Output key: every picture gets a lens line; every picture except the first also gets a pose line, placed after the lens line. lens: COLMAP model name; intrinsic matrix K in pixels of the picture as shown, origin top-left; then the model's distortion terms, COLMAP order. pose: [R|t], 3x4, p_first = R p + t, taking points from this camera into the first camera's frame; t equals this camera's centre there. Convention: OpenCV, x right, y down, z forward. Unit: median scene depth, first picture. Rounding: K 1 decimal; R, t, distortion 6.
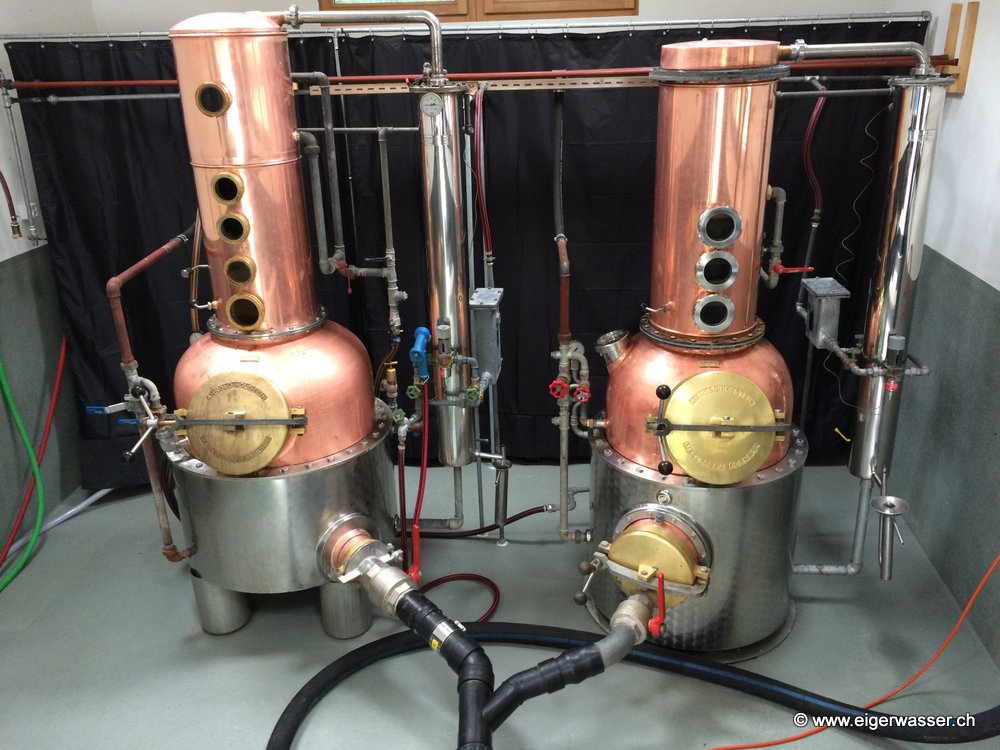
lens RADIAL K [[867.1, 0, 498.7], [0, 867.1, 378.1], [0, 0, 1]] dist [0.038617, -0.064893]
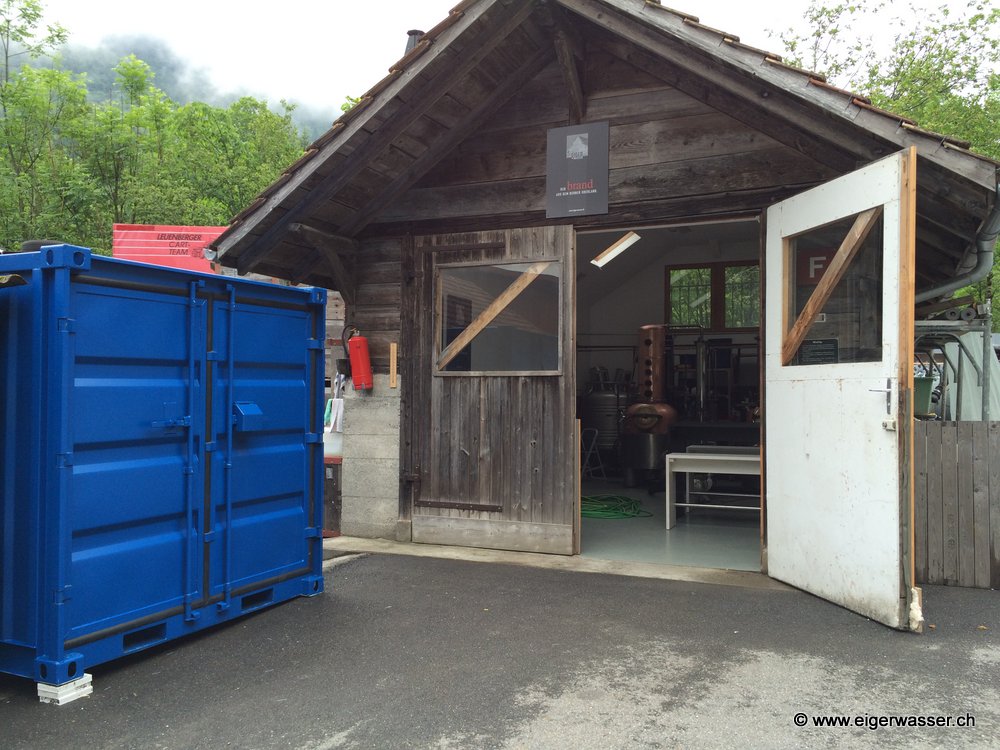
lens RADIAL K [[867.1, 0, 500.5], [0, 867.1, 376.1], [0, 0, 1]] dist [0.038617, -0.064893]
pose [[0.948021, 0.027138, -0.317048, 0.307256], [-0.144489, 0.924431, -0.352916, 1.280352], [0.283512, 0.380382, 0.880302, -2.572766]]
